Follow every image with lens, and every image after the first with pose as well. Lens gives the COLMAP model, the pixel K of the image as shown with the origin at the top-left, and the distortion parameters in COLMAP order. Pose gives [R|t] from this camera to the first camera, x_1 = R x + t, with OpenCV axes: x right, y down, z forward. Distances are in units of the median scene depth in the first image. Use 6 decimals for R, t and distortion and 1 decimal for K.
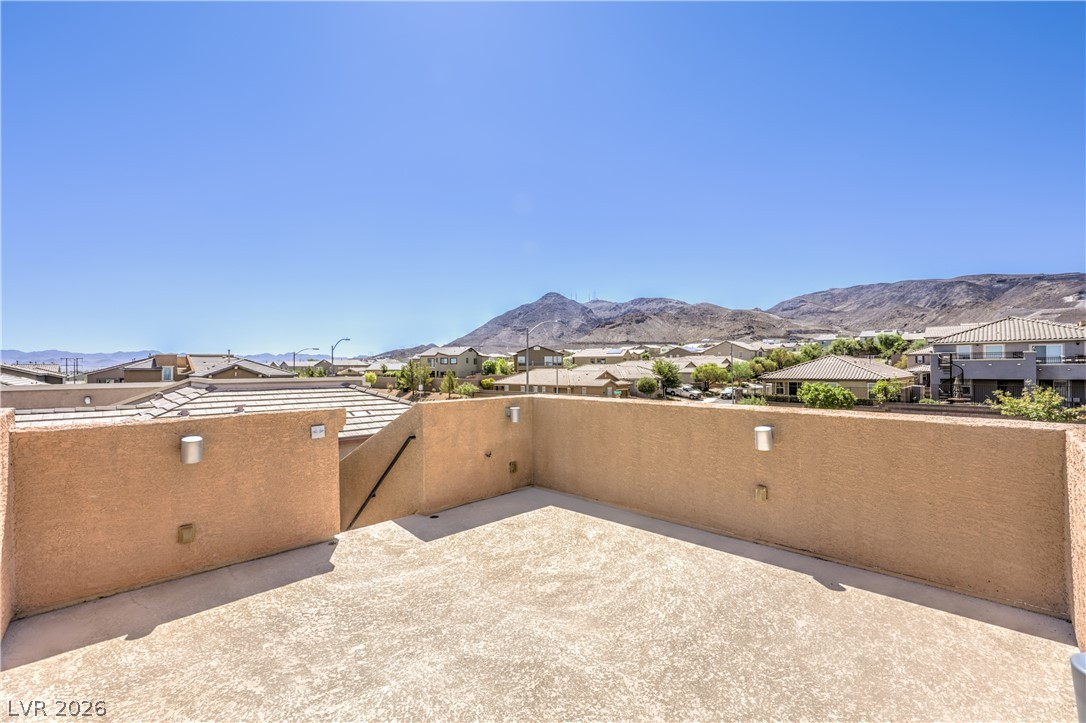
lens RADIAL K [[462.7, 0, 549.1], [0, 462.7, 362.2], [0, 0, 1]] dist [0.000682, 0.000156]
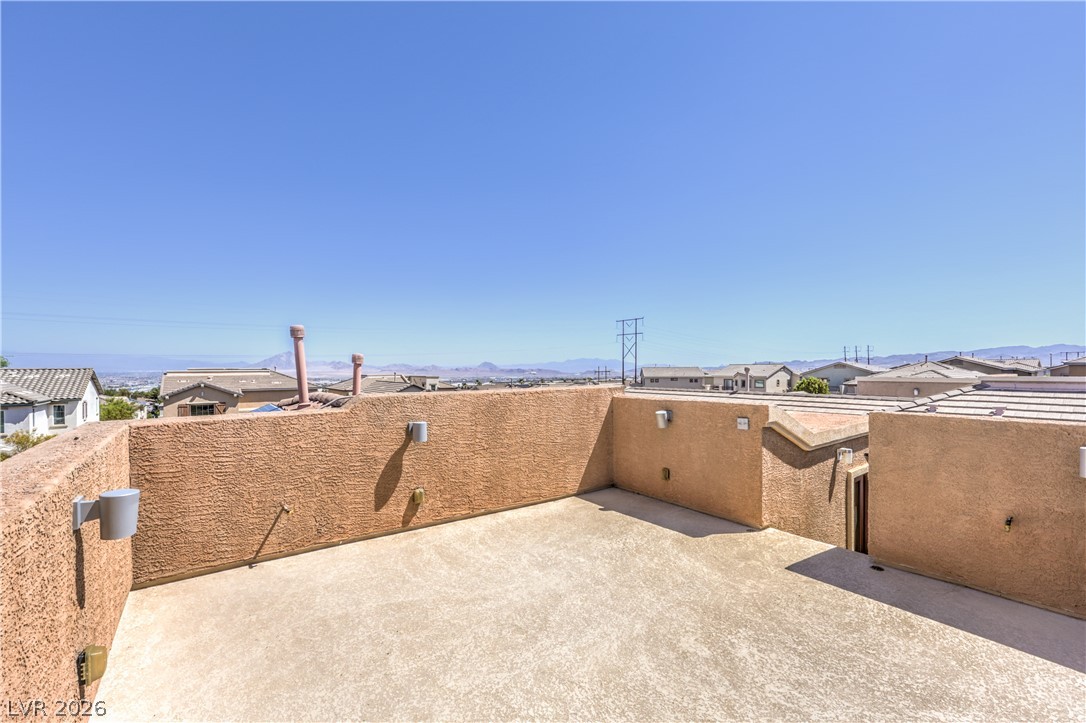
lens RADIAL K [[462.7, 0, 549.1], [0, 462.7, 362.2], [0, 0, 1]] dist [0.000682, 0.000156]
pose [[-0.145358, -0.004287, -0.989370, 0.674029], [0.017717, 0.999819, -0.006935, 0.004202], [0.989221, -0.018536, -0.145256, 0.726359]]
